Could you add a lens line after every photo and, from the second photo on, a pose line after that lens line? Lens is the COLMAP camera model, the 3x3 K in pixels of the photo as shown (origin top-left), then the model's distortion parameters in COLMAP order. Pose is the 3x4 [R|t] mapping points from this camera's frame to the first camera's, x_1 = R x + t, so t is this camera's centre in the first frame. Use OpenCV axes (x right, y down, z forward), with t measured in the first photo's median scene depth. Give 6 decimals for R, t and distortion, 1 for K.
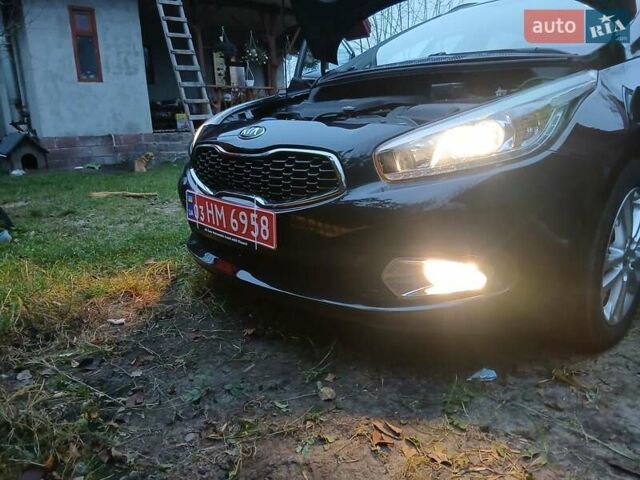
lens RADIAL K [[486.7, 0, 320.0], [0, 486.7, 240.0], [0, 0, 1]] dist [0.119318, -0.198606]
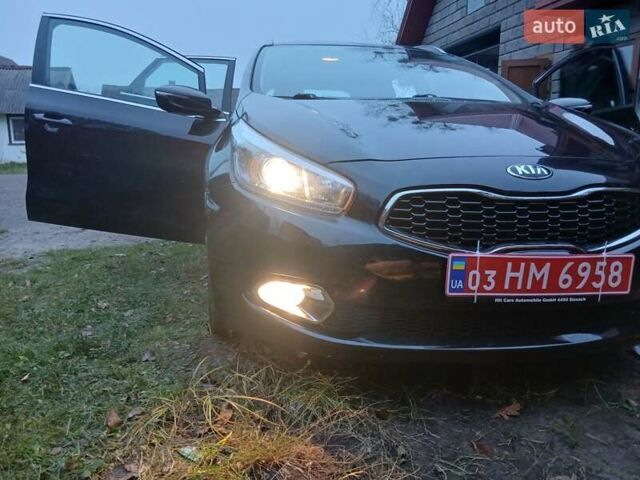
lens RADIAL K [[486.7, 0, 320.0], [0, 486.7, 240.0], [0, 0, 1]] dist [0.119318, -0.198606]
pose [[0.537267, -0.138336, 0.831990, -0.989781], [0.180271, 0.982496, 0.046949, -0.195082], [-0.823921, 0.124759, 0.552801, 0.790801]]
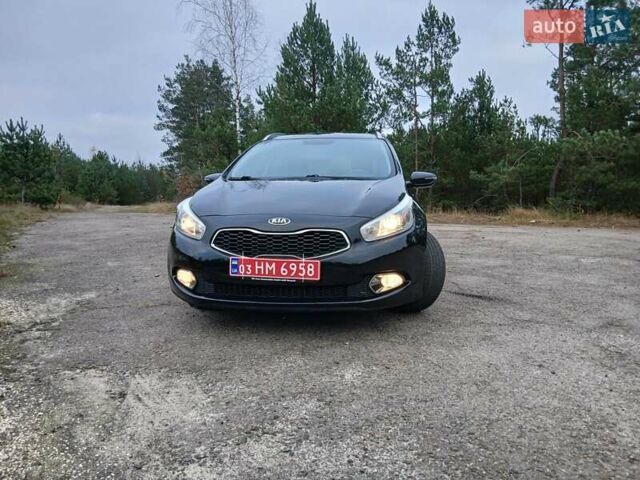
lens RADIAL K [[486.7, 0, 320.0], [0, 486.7, 240.0], [0, 0, 1]] dist [0.119318, -0.198606]
pose [[0.763549, -0.056208, 0.643299, -1.120653], [0.143947, 0.985953, -0.084708, 0.023030], [-0.629501, 0.157280, 0.760915, -0.437484]]
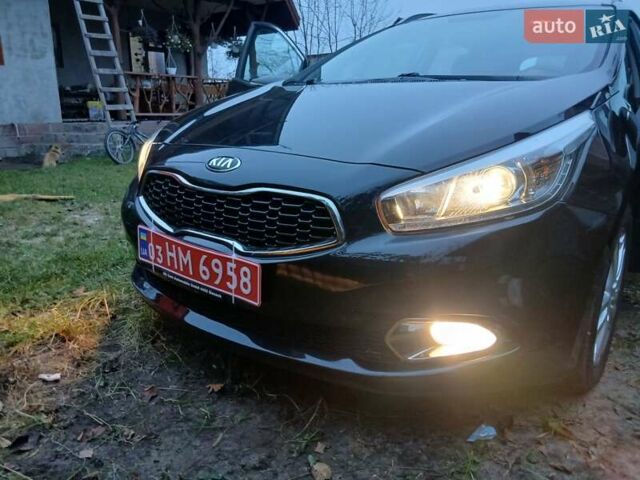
lens RADIAL K [[486.7, 0, 320.0], [0, 486.7, 240.0], [0, 0, 1]] dist [0.119318, -0.198606]
pose [[0.986804, -0.008000, 0.161720, -0.103615], [0.004451, 0.999741, 0.022297, -0.096883], [-0.161857, -0.021282, 0.986585, 0.112272]]
